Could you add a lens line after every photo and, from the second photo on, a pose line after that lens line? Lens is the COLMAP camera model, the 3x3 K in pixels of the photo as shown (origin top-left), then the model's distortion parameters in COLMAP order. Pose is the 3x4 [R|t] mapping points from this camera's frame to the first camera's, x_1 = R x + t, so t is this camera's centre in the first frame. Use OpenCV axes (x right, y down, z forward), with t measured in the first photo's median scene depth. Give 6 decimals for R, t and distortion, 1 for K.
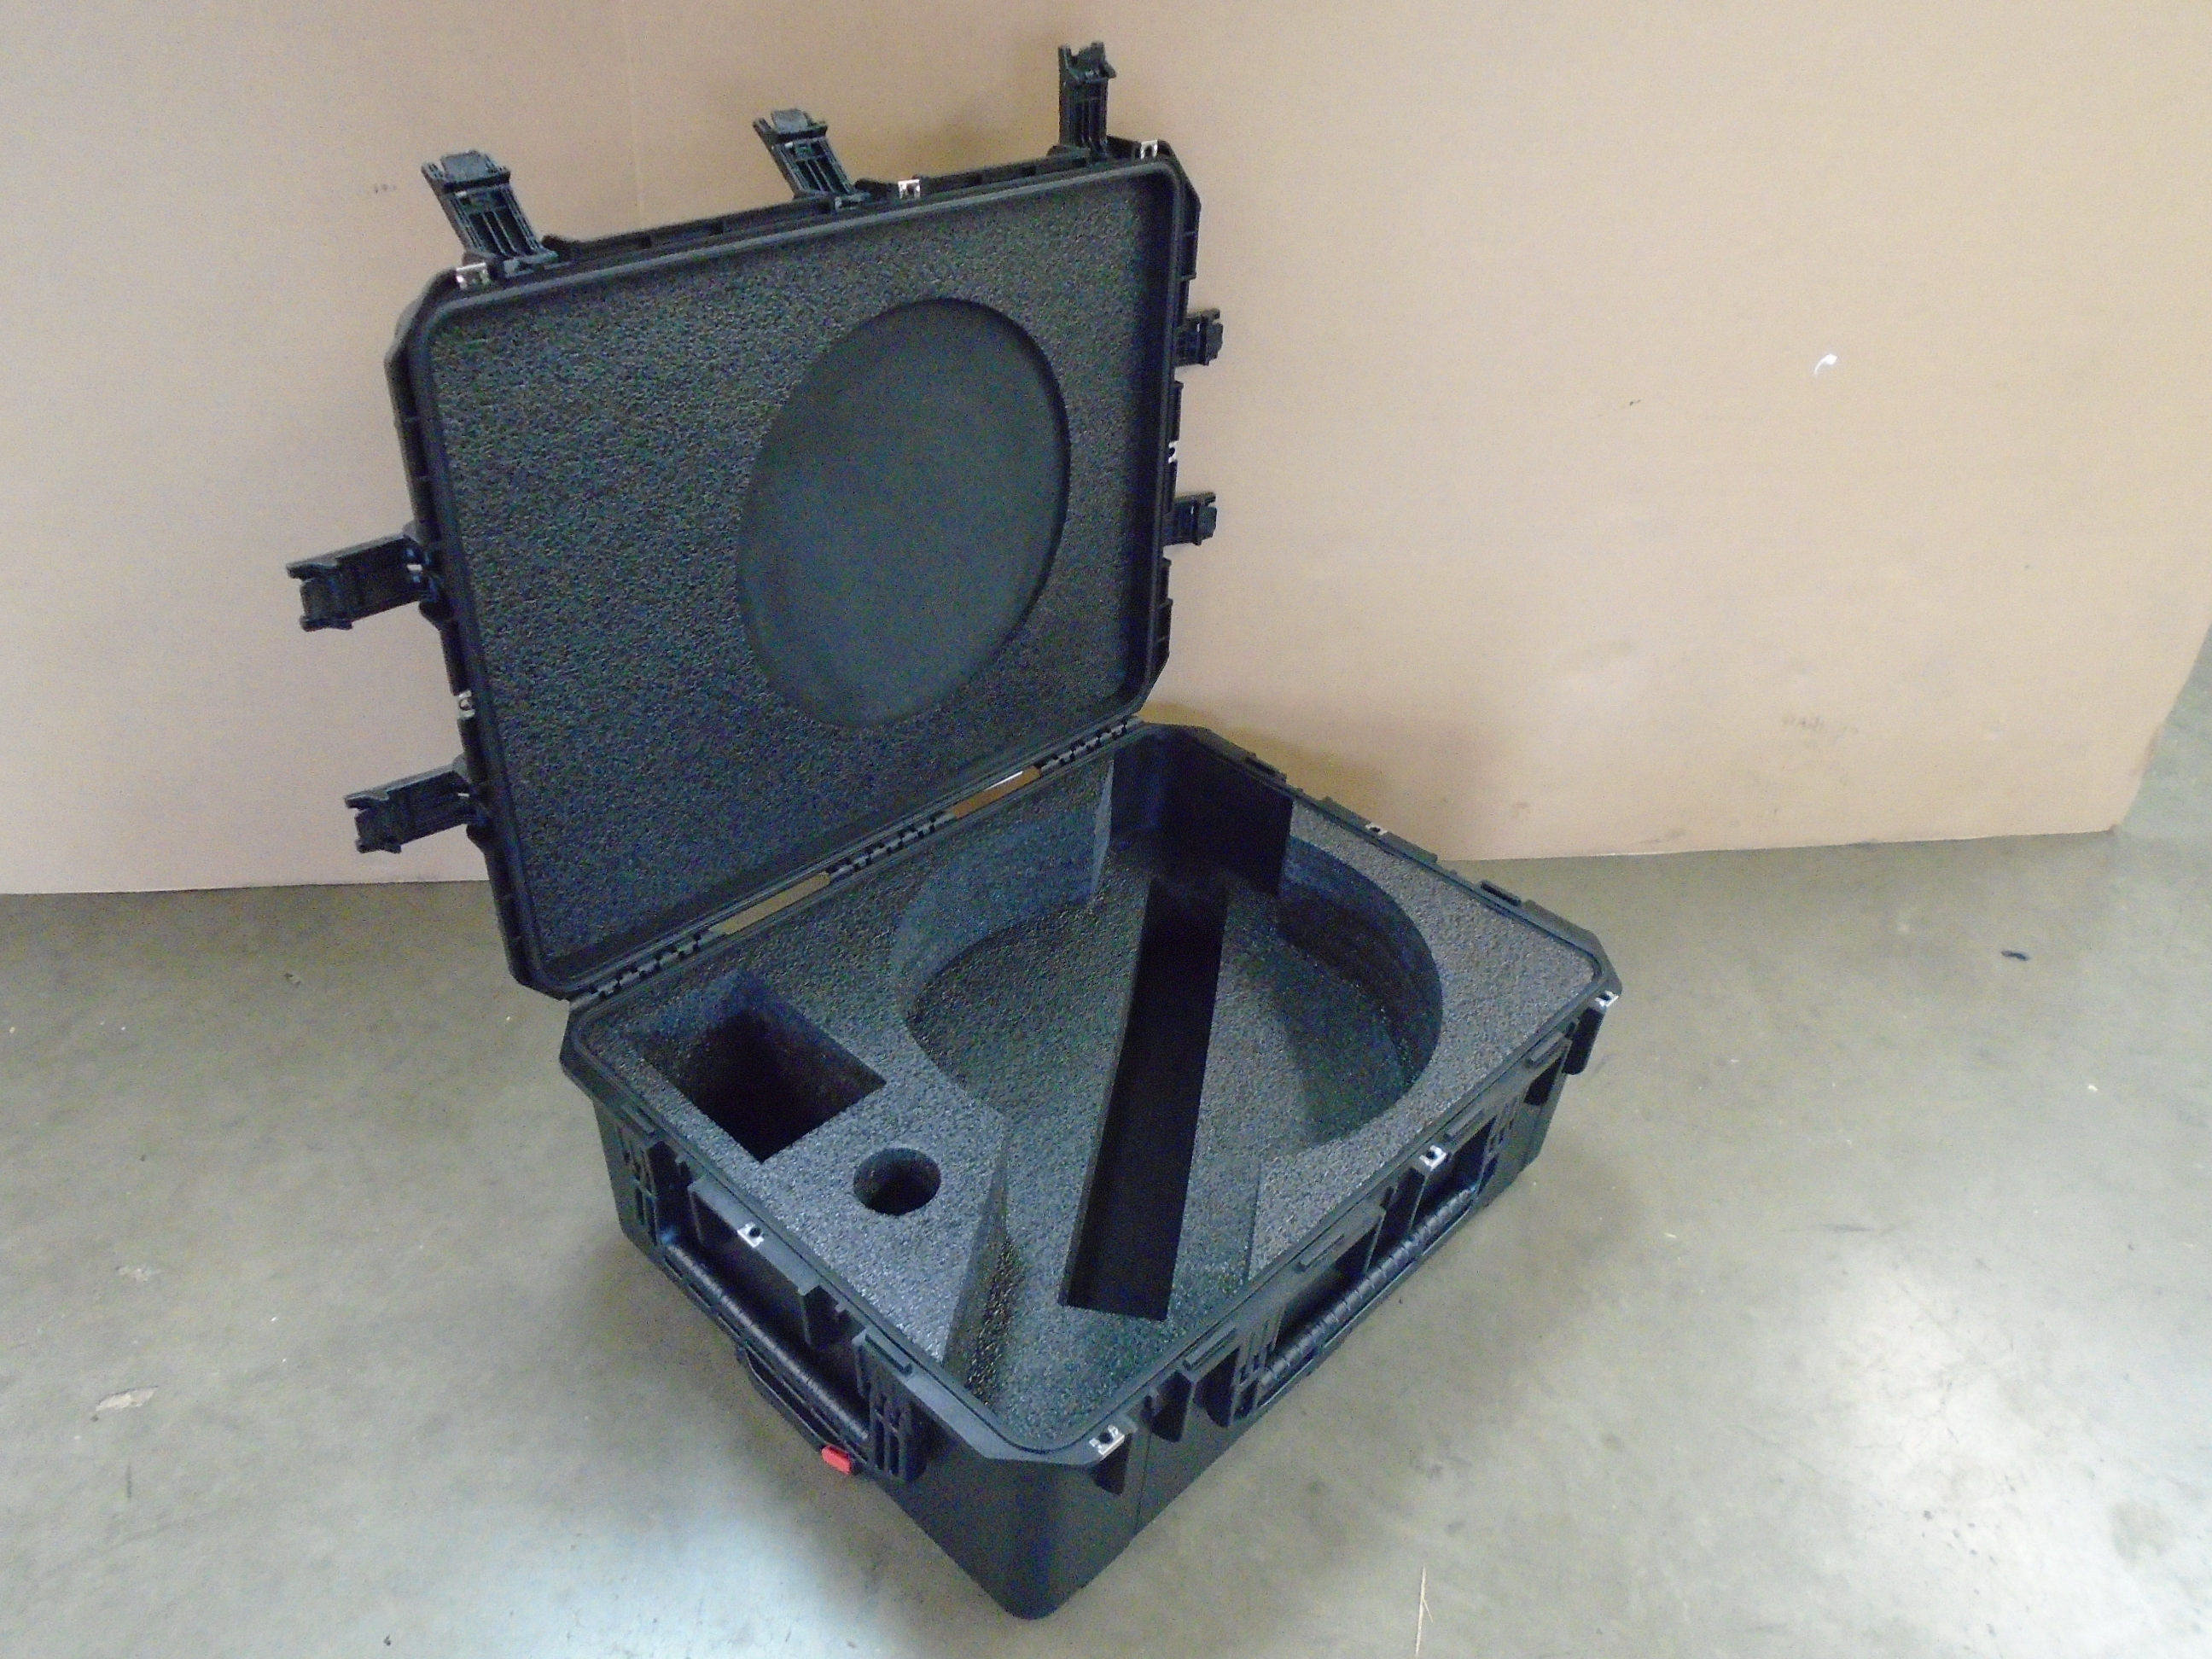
lens RADIAL K [[1681.4, 0, 1097.6], [0, 1681.4, 822.0], [0, 0, 1]] dist [-0.007944, 0.000398]
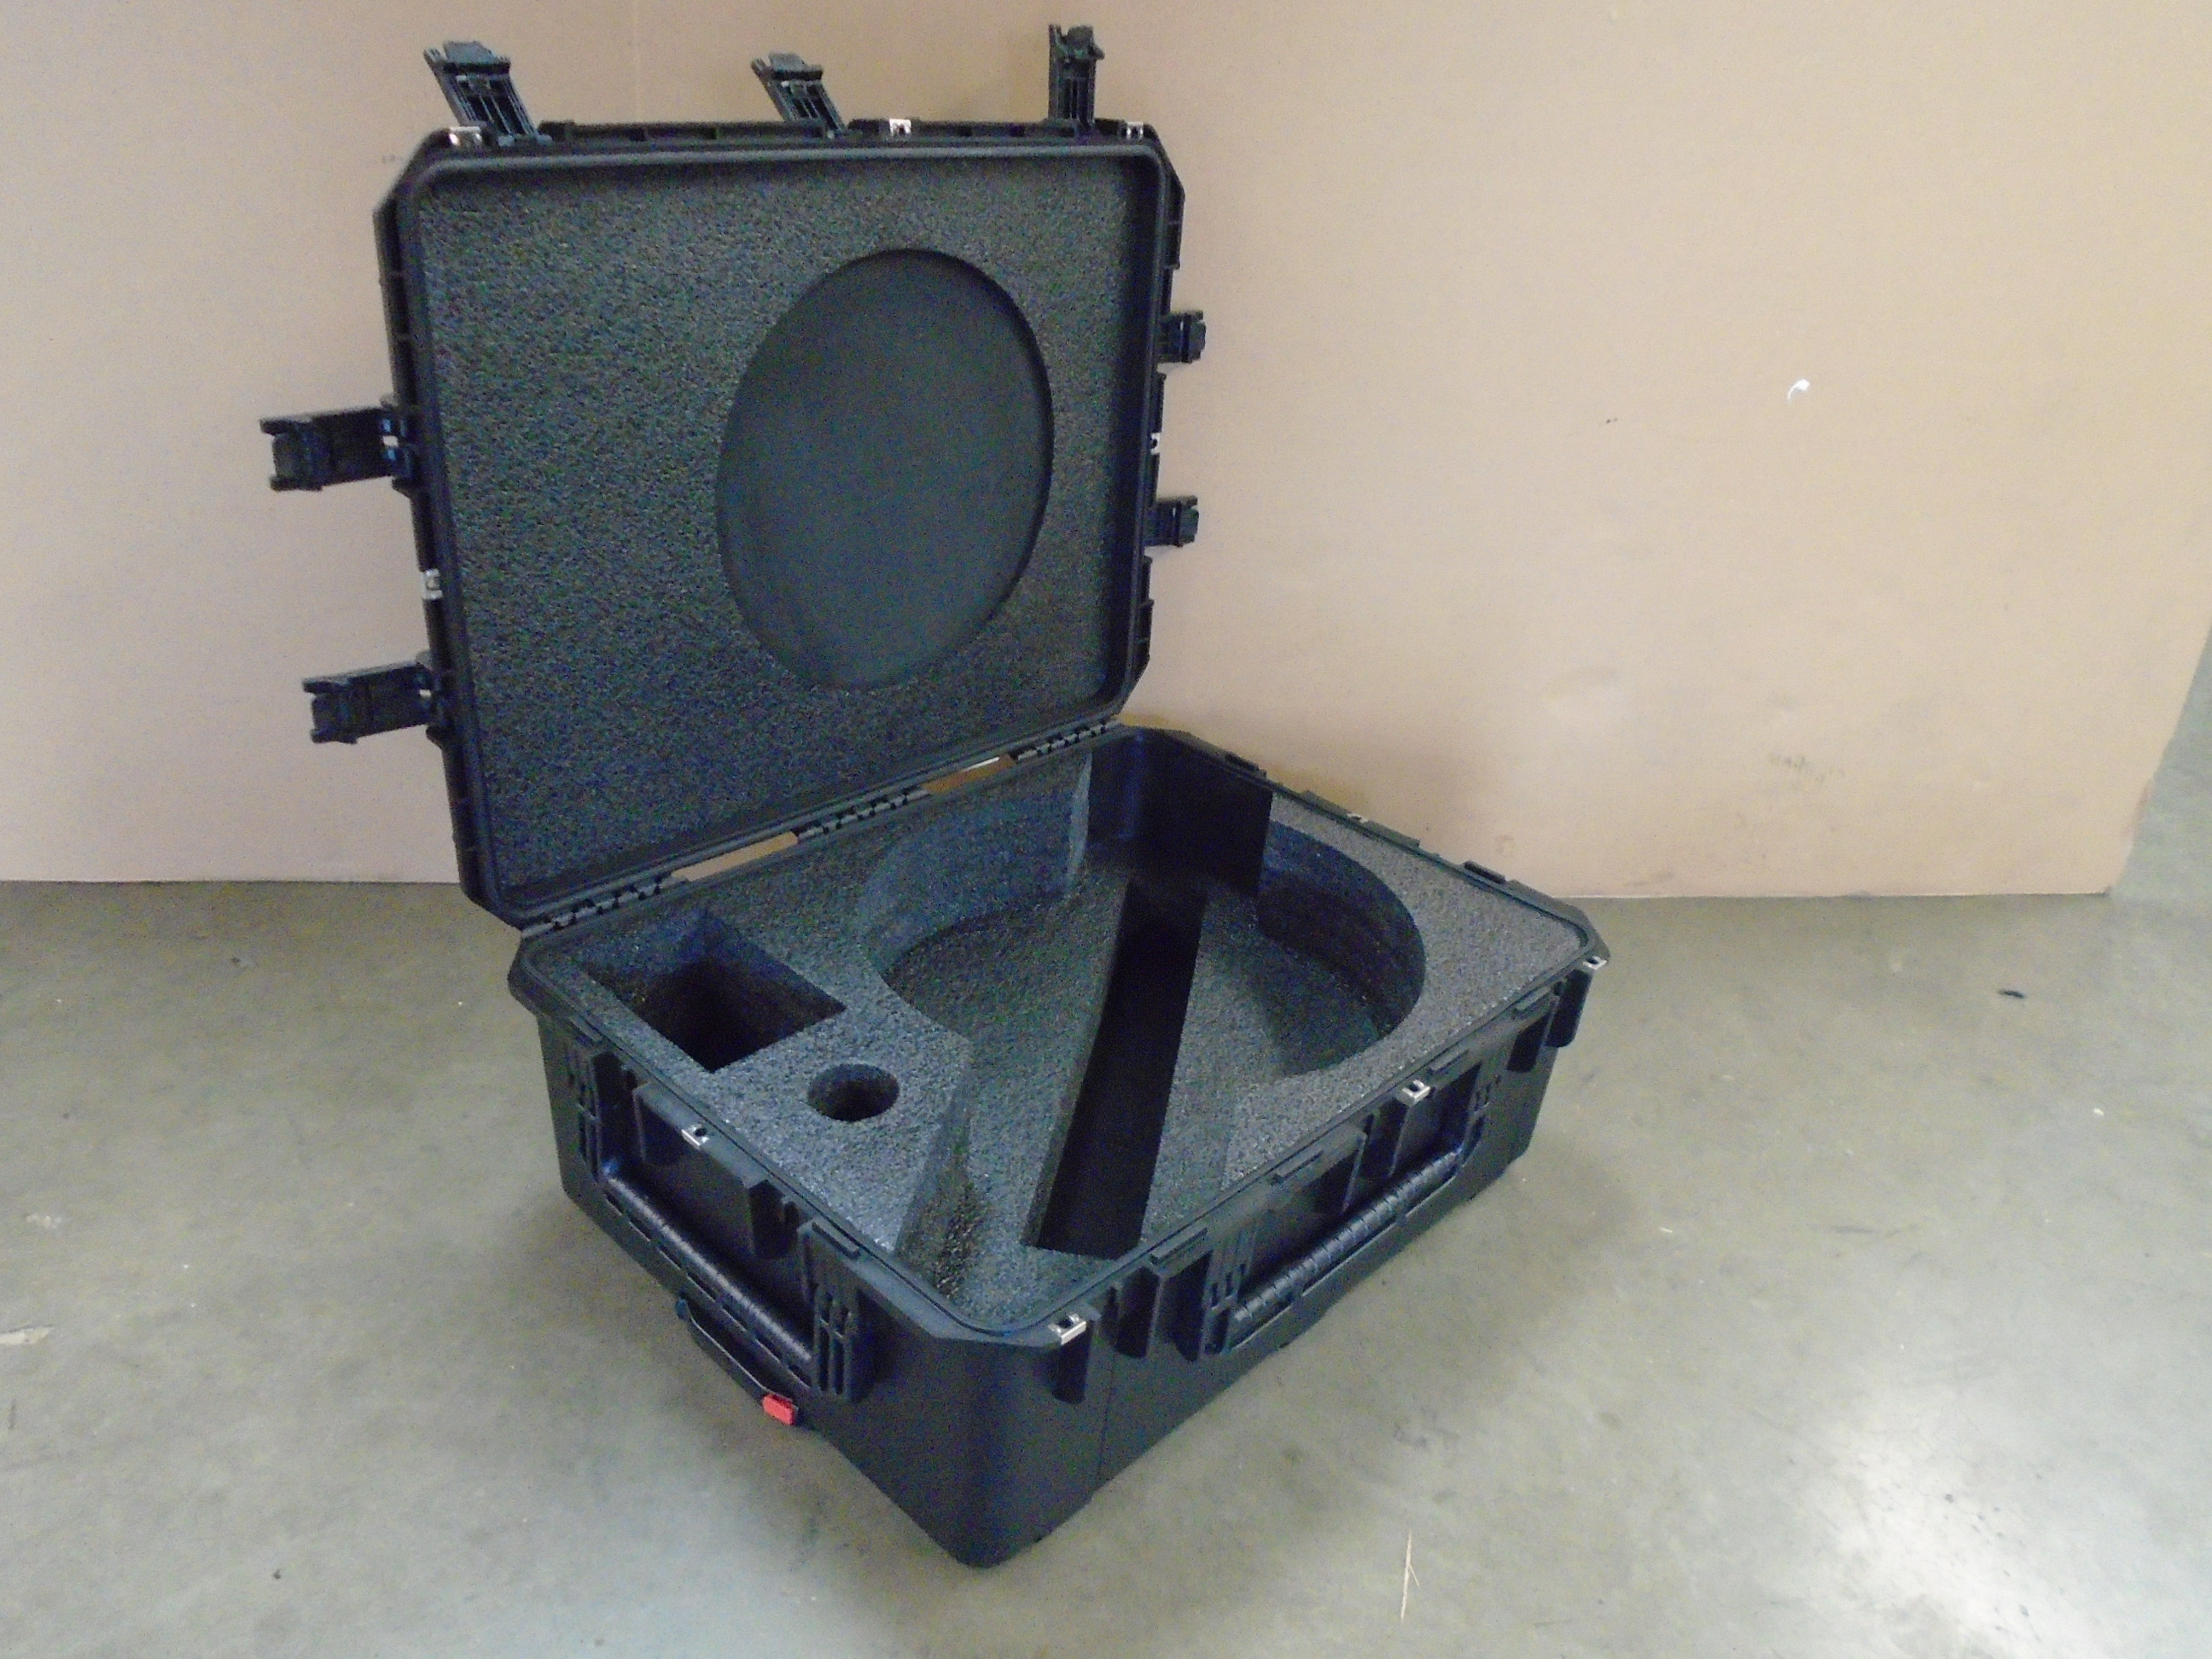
lens RADIAL K [[1681.4, 0, 1097.0], [0, 1681.4, 826.1], [0, 0, 1]] dist [-0.007944, 0.000398]
pose [[0.999814, 0.018229, 0.006317, 0.009111], [-0.017269, 0.991595, -0.128224, 0.169829], [-0.008602, 0.128091, 0.991725, 0.033182]]
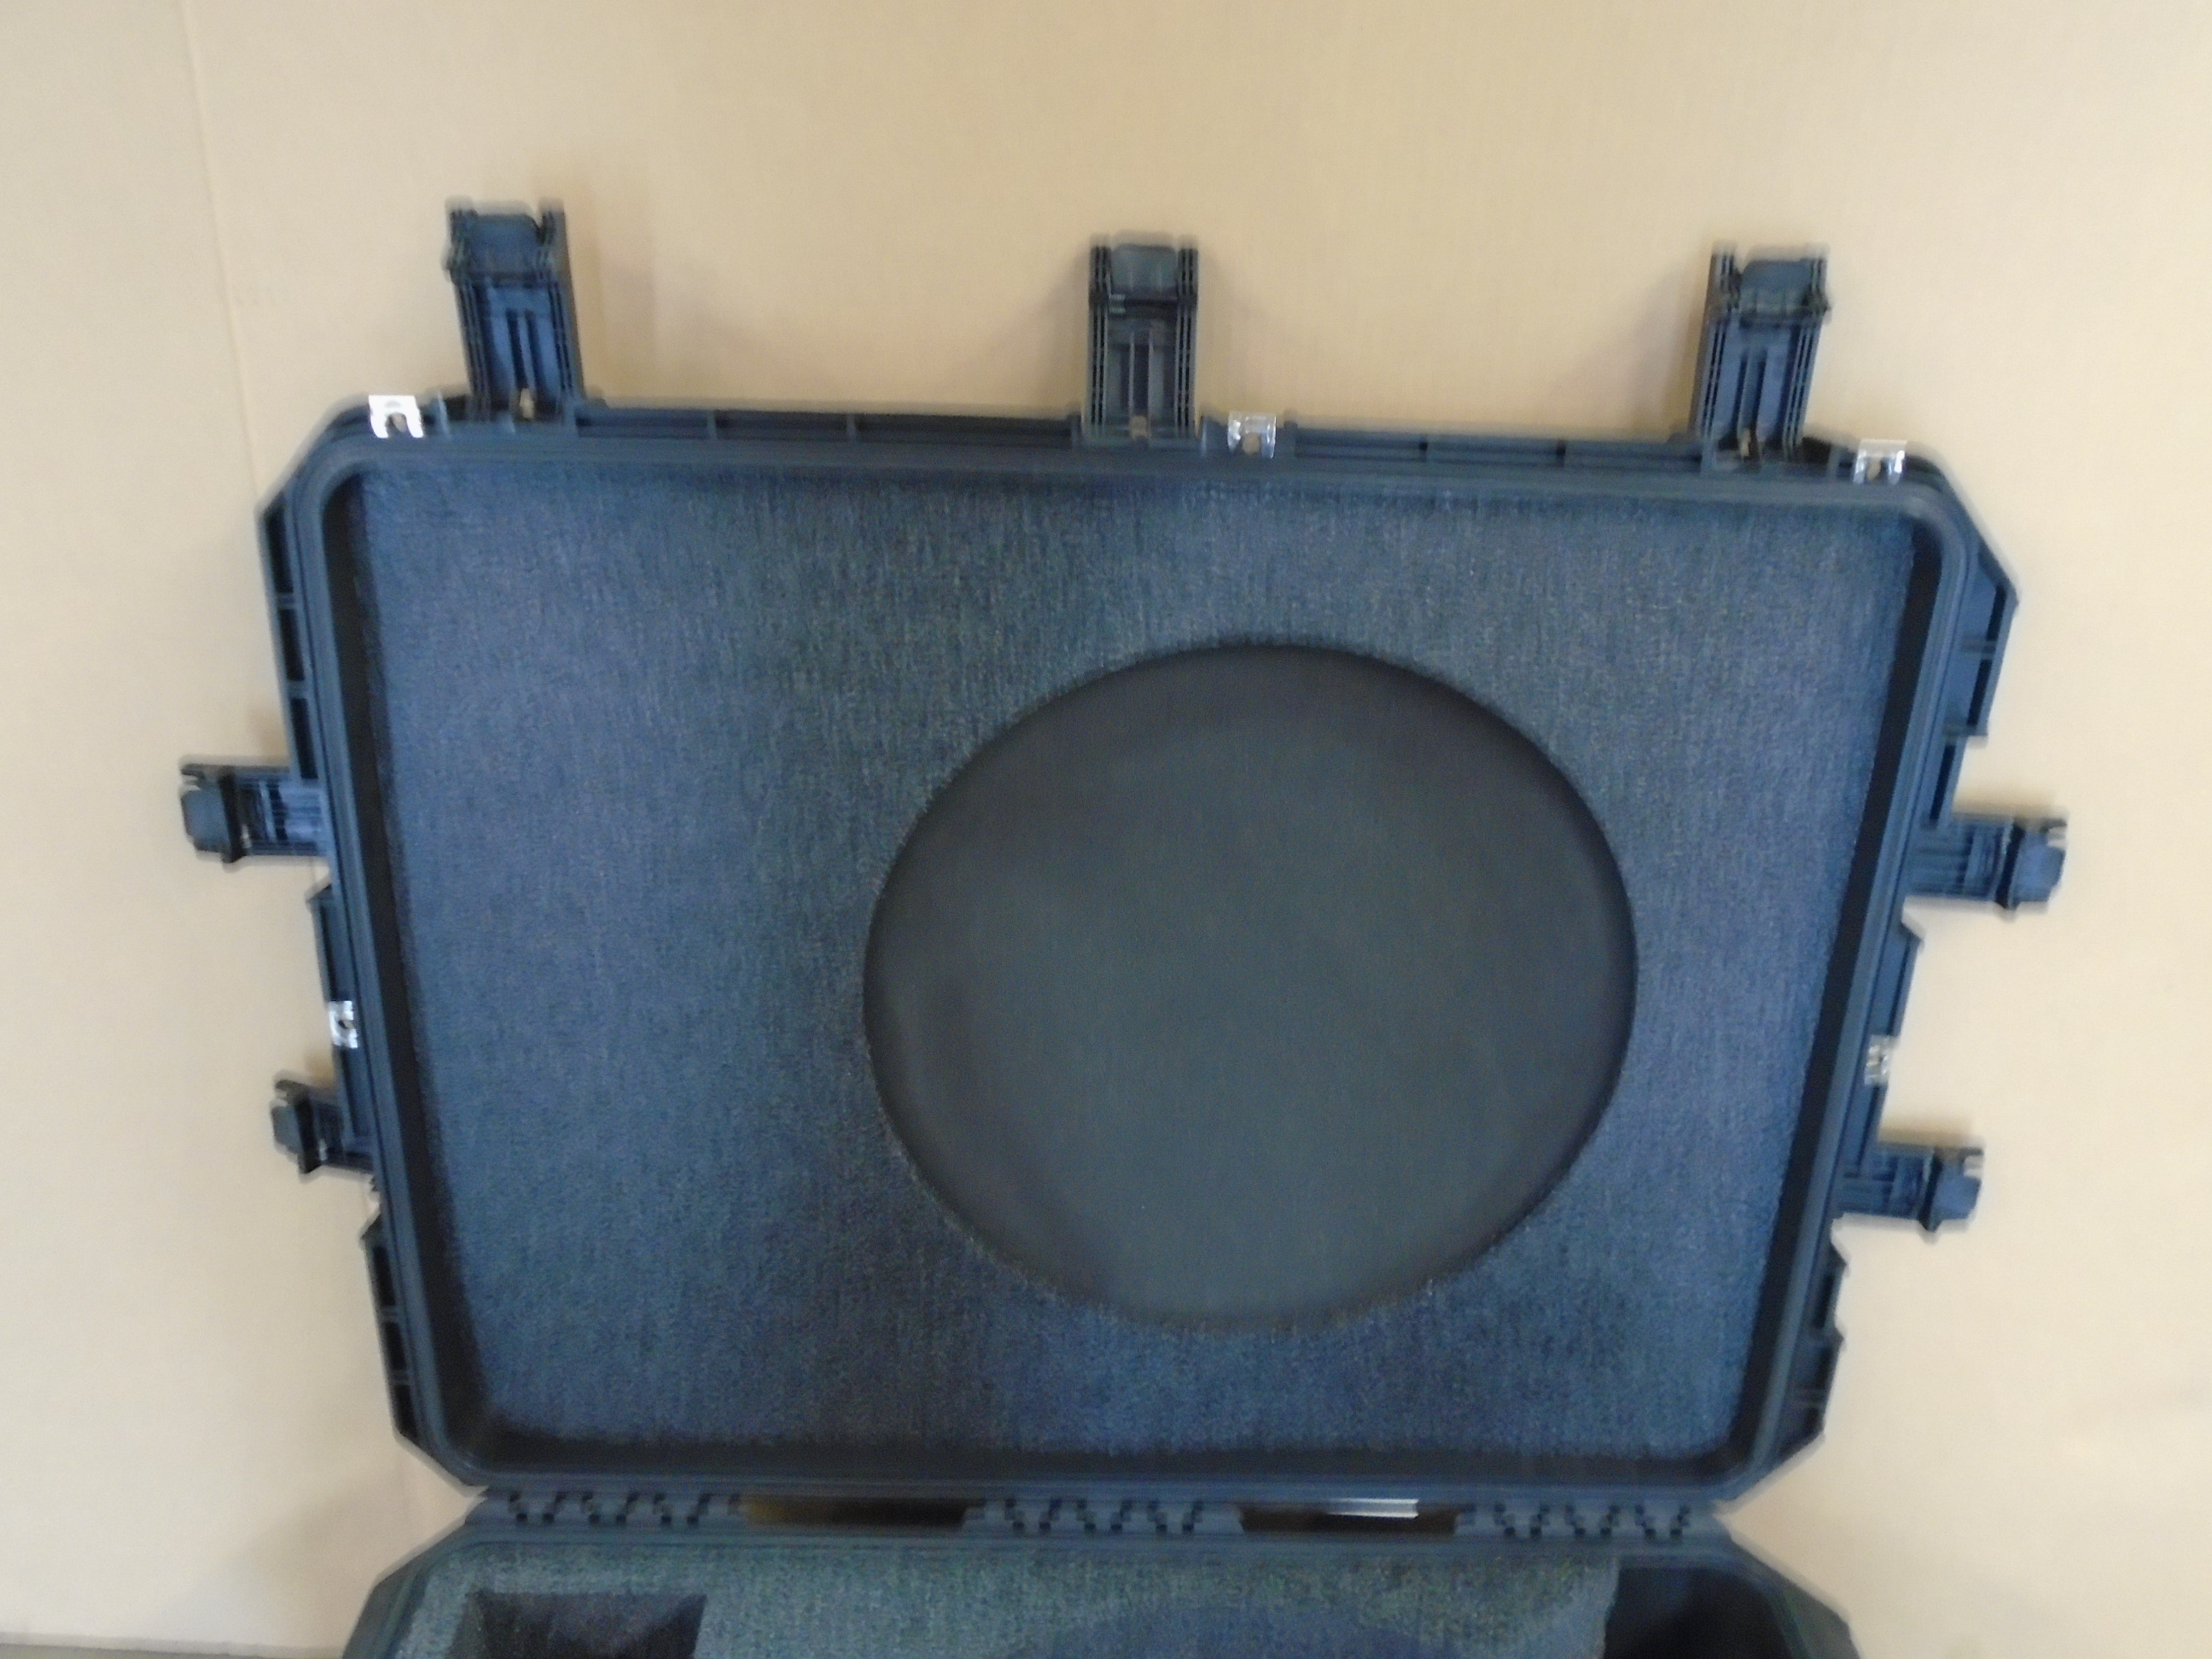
lens RADIAL K [[1725.9, 0, 1108.7], [0, 1725.9, 836.6], [0, 0, 1]] dist [-0.007171, -0.009971]
pose [[0.705446, 0.254299, -0.661572, 0.252876], [-0.396684, 0.915189, -0.071205, -0.189238], [0.587357, 0.312666, 0.746493, 0.568614]]
